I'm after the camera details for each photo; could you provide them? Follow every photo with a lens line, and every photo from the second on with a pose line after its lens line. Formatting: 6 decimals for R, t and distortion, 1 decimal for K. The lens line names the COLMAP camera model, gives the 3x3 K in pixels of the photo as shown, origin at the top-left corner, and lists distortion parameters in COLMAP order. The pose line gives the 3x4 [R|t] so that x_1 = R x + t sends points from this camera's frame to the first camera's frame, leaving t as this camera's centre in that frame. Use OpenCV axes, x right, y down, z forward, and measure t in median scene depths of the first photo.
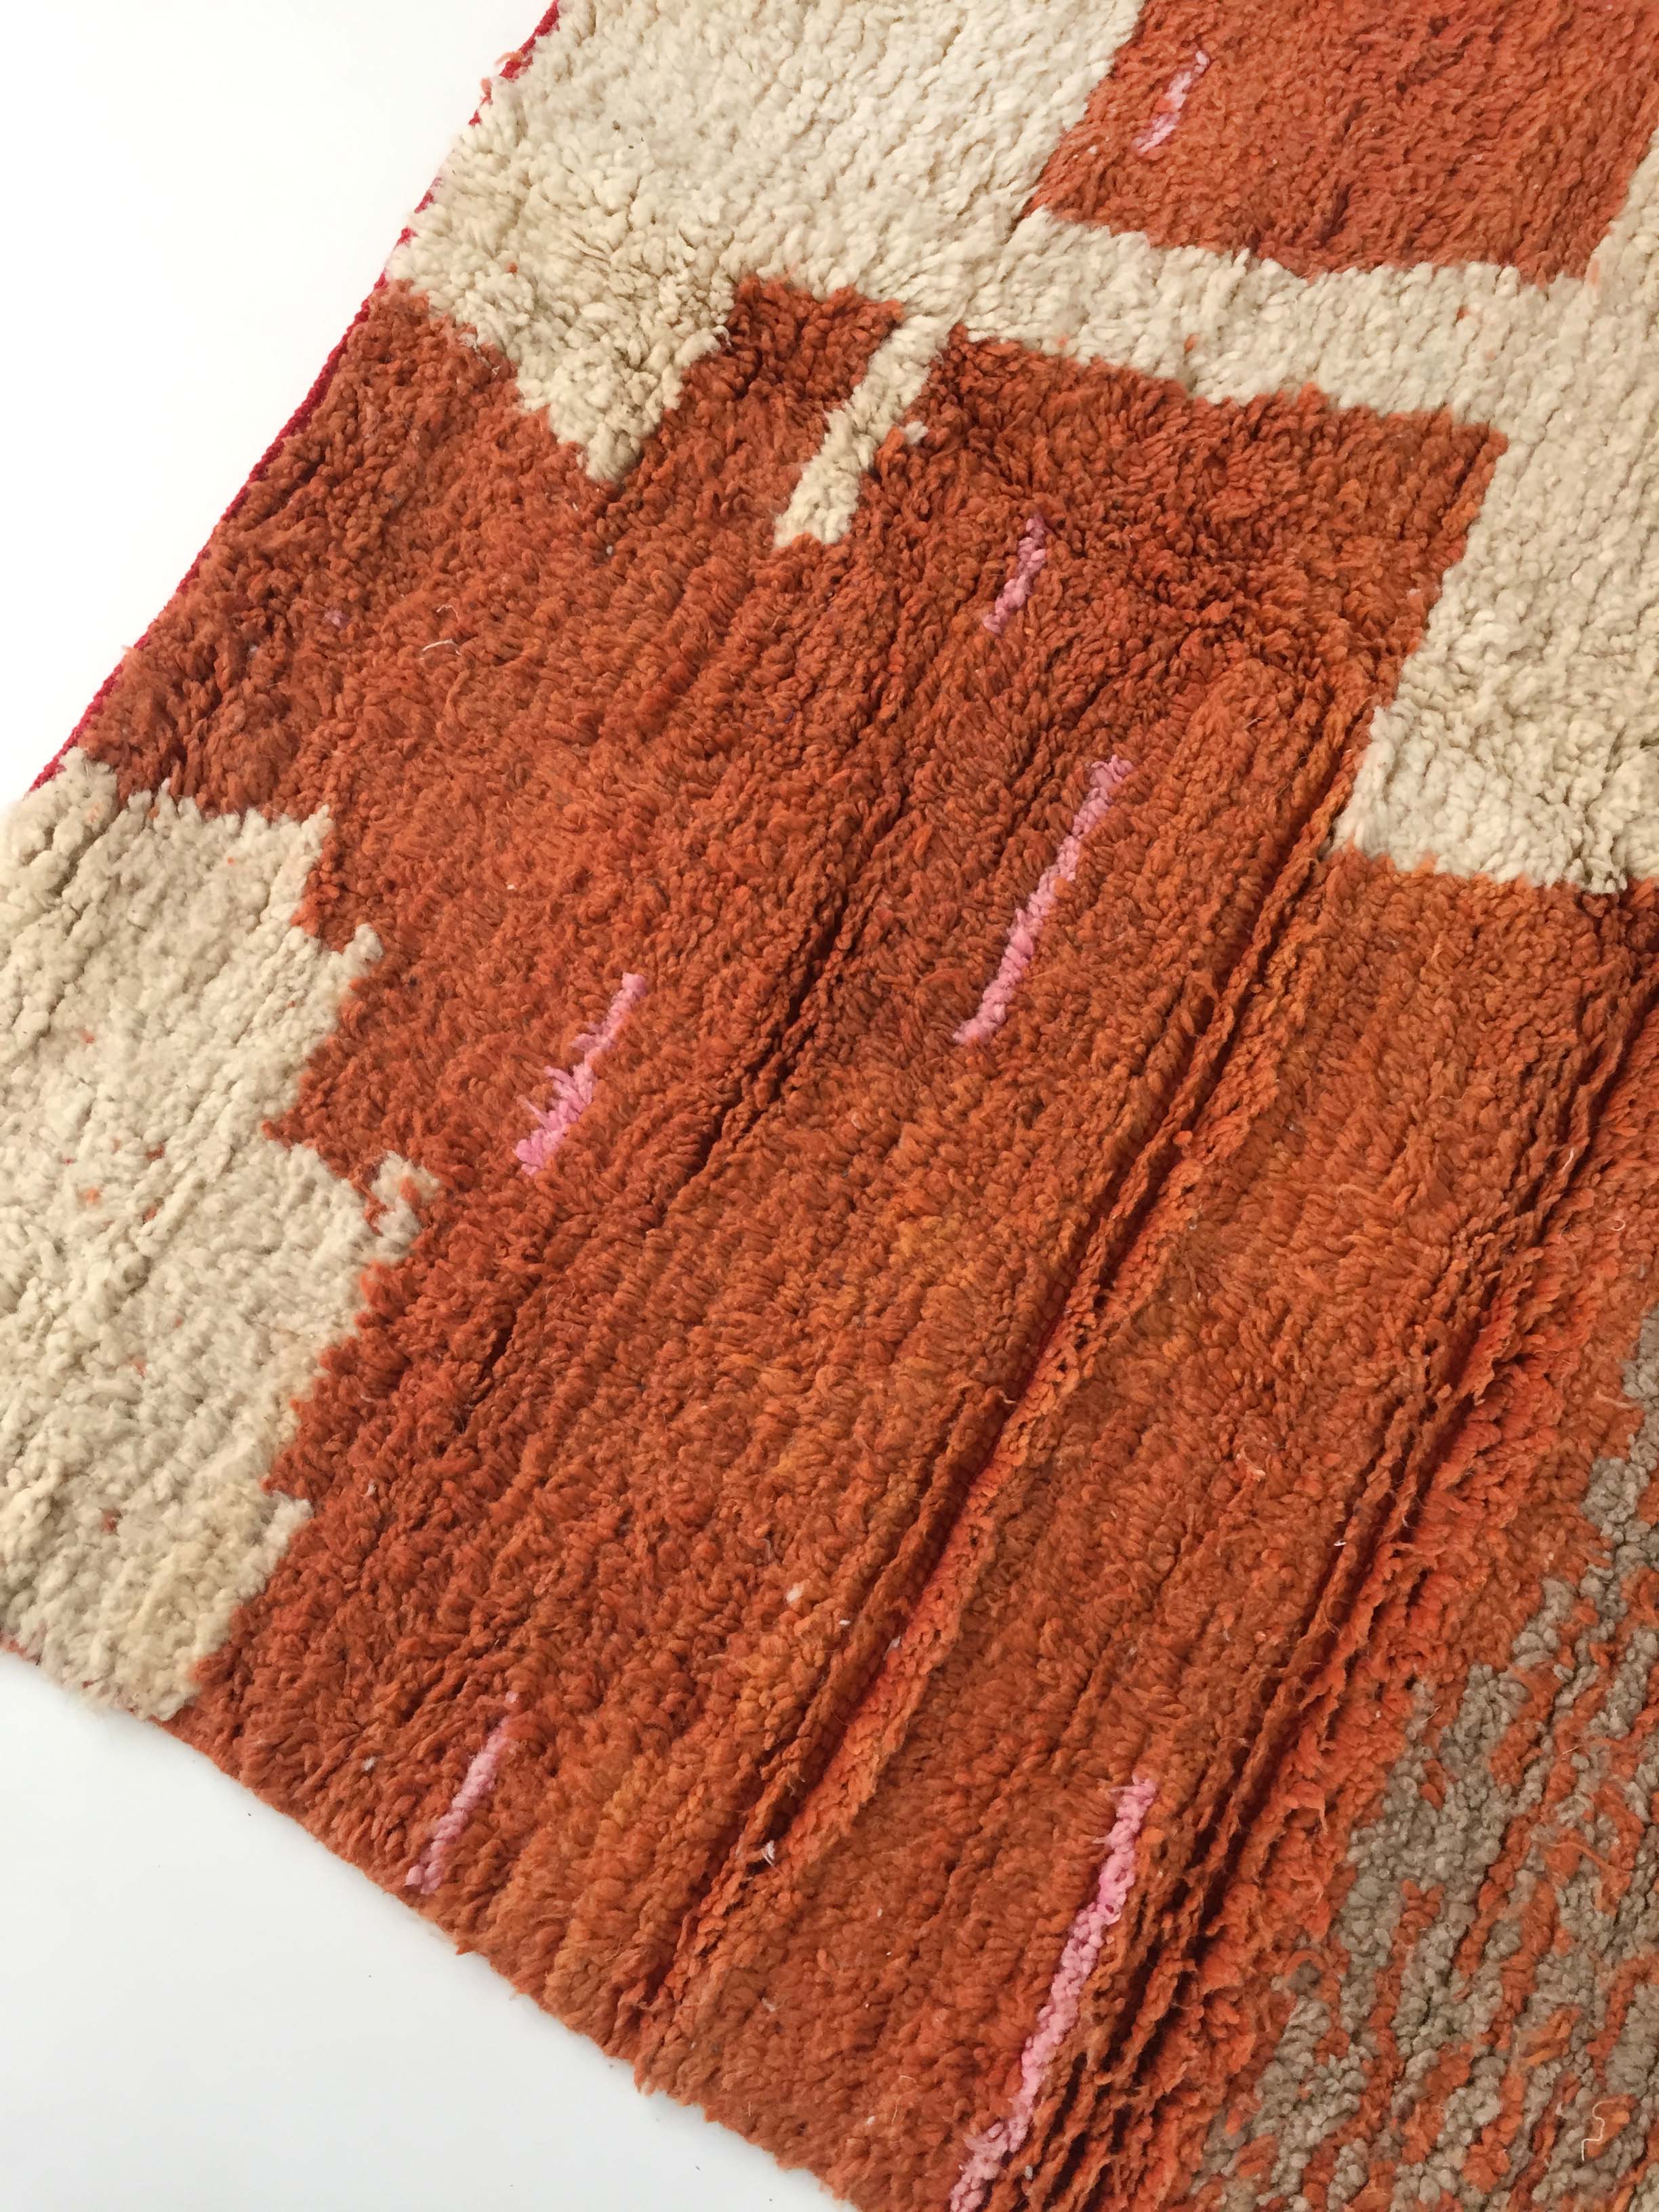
lens RADIAL K [[1854.1, 0, 827.6], [0, 1854.1, 1105.4], [0, 0, 1]] dist [0.060239, -0.021758]
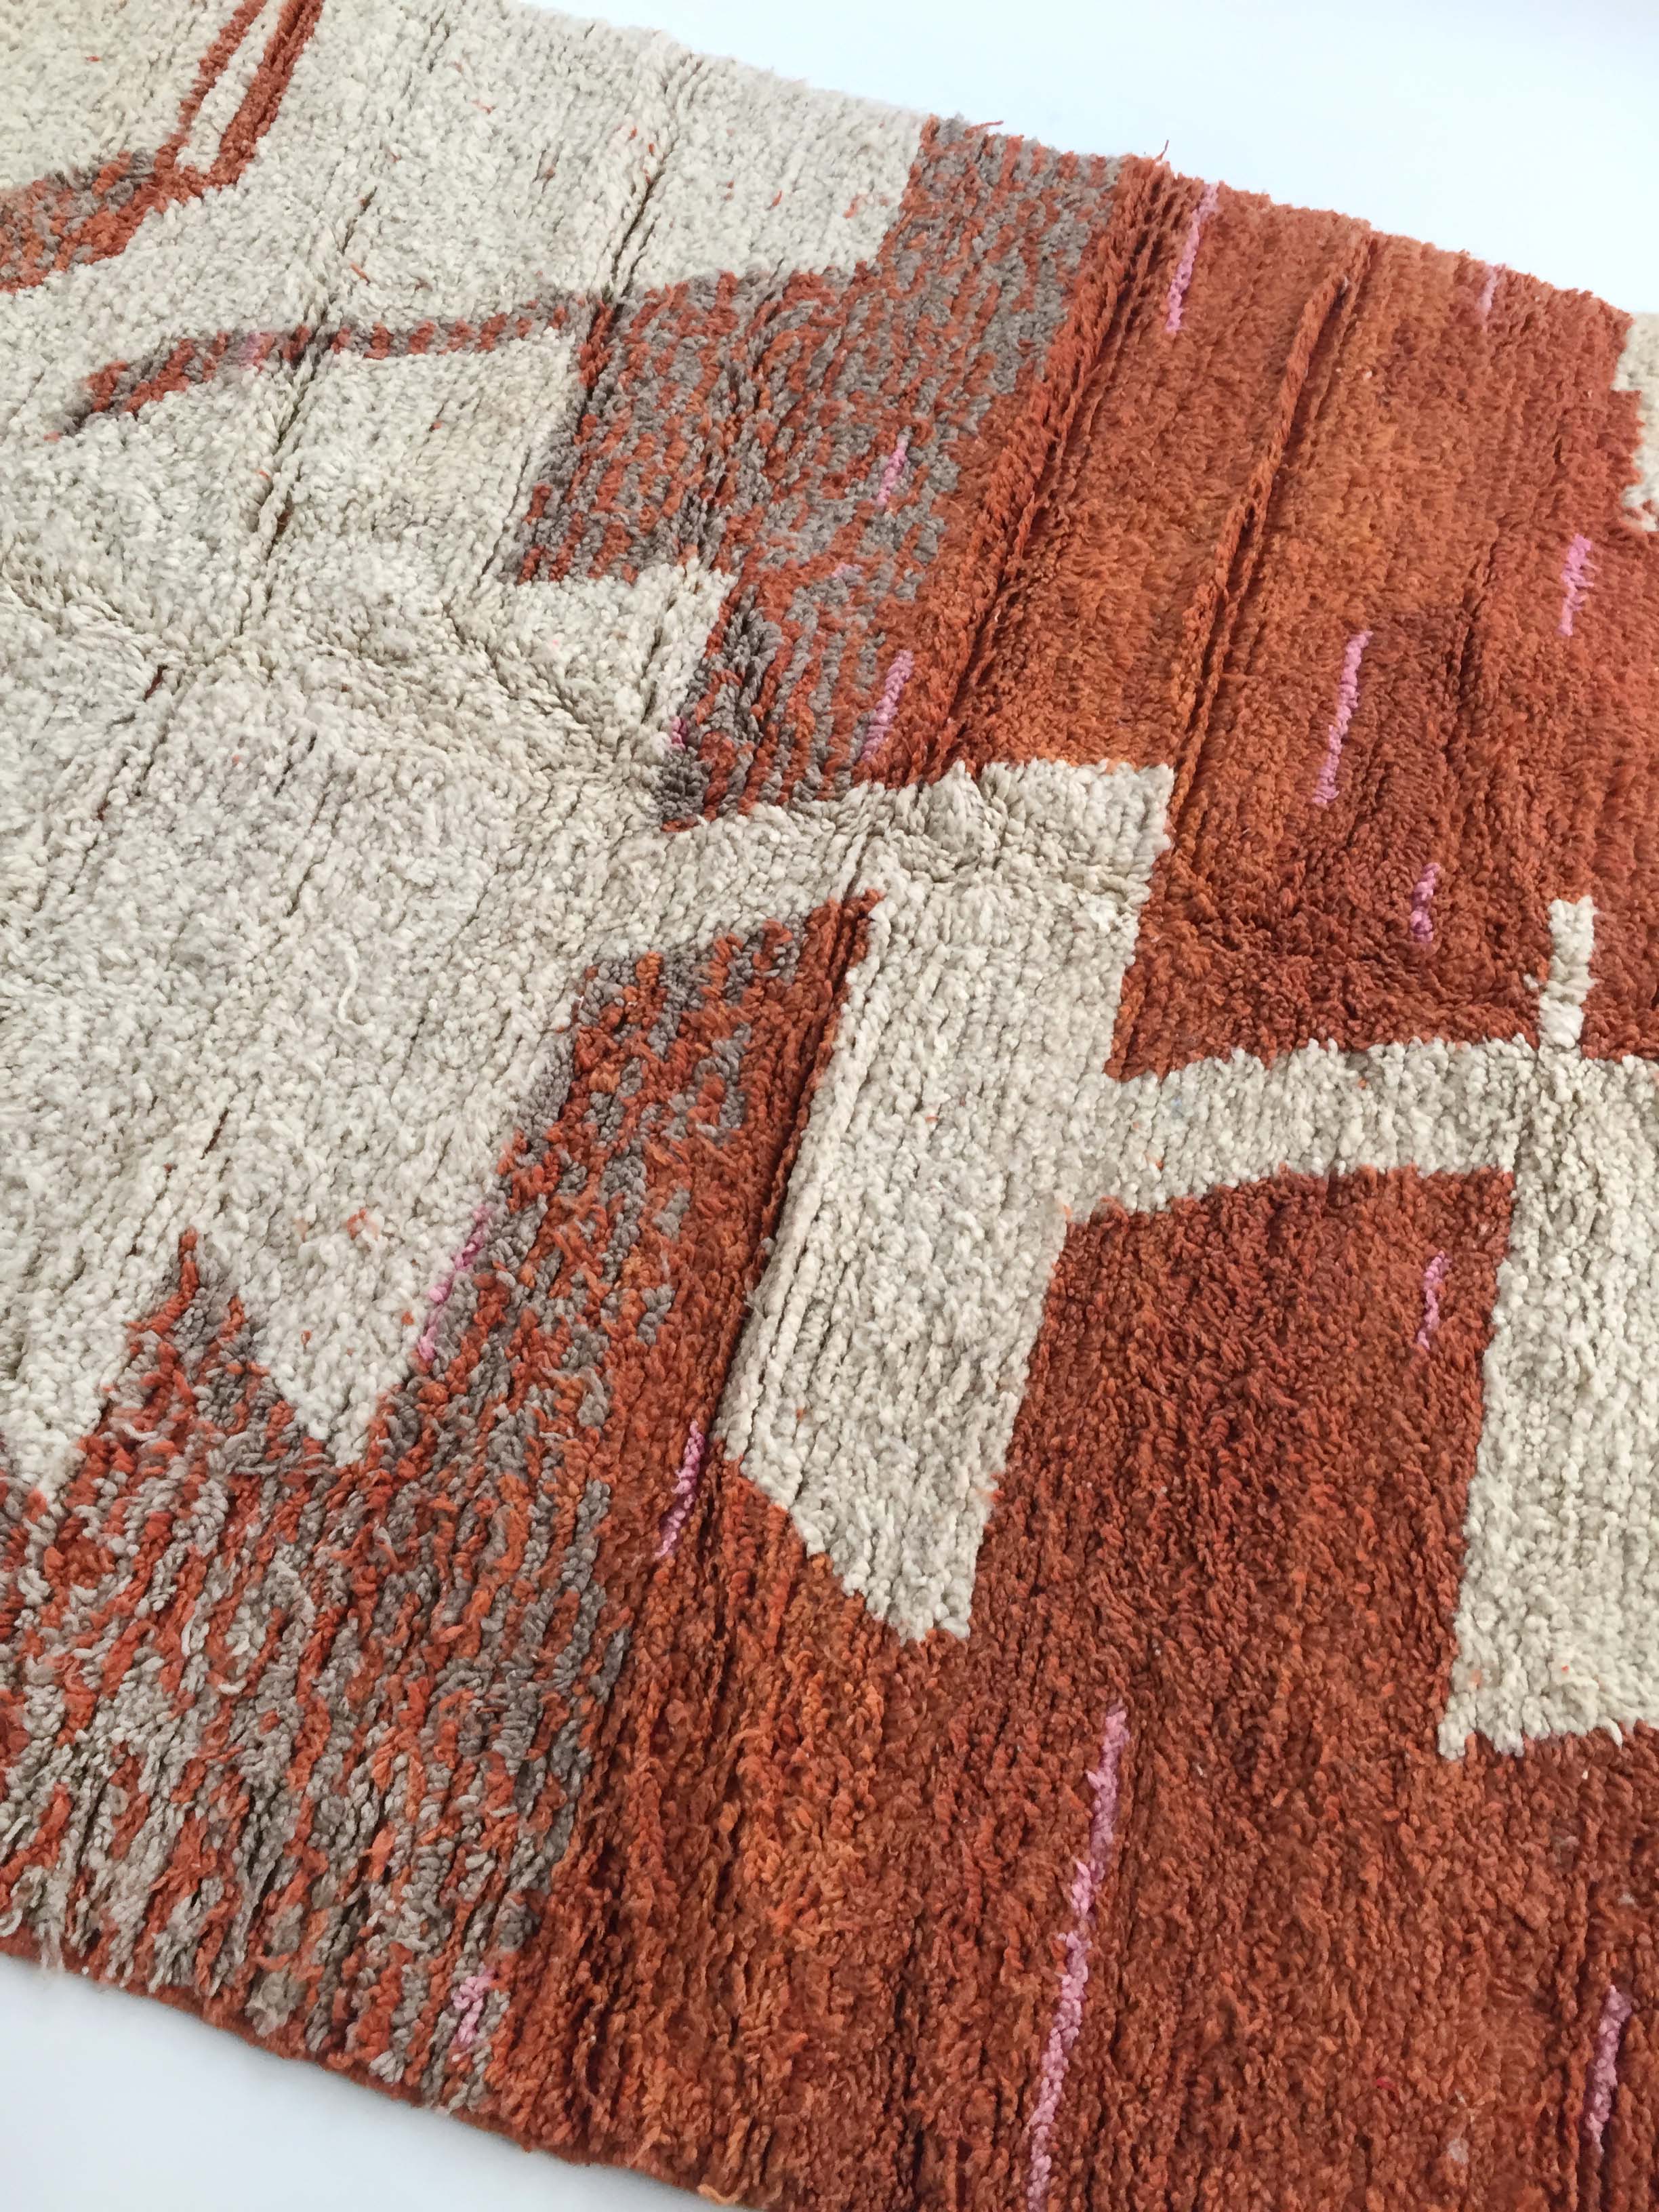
lens RADIAL K [[1854.1, 0, 834.2], [0, 1854.1, 1103.2], [0, 0, 1]] dist [0.060239, -0.021758]
pose [[-0.973547, 0.114053, -0.197984, 0.877356], [-0.214301, -0.756347, 0.618073, -1.232228], [-0.079252, 0.644151, 0.760781, 0.040878]]
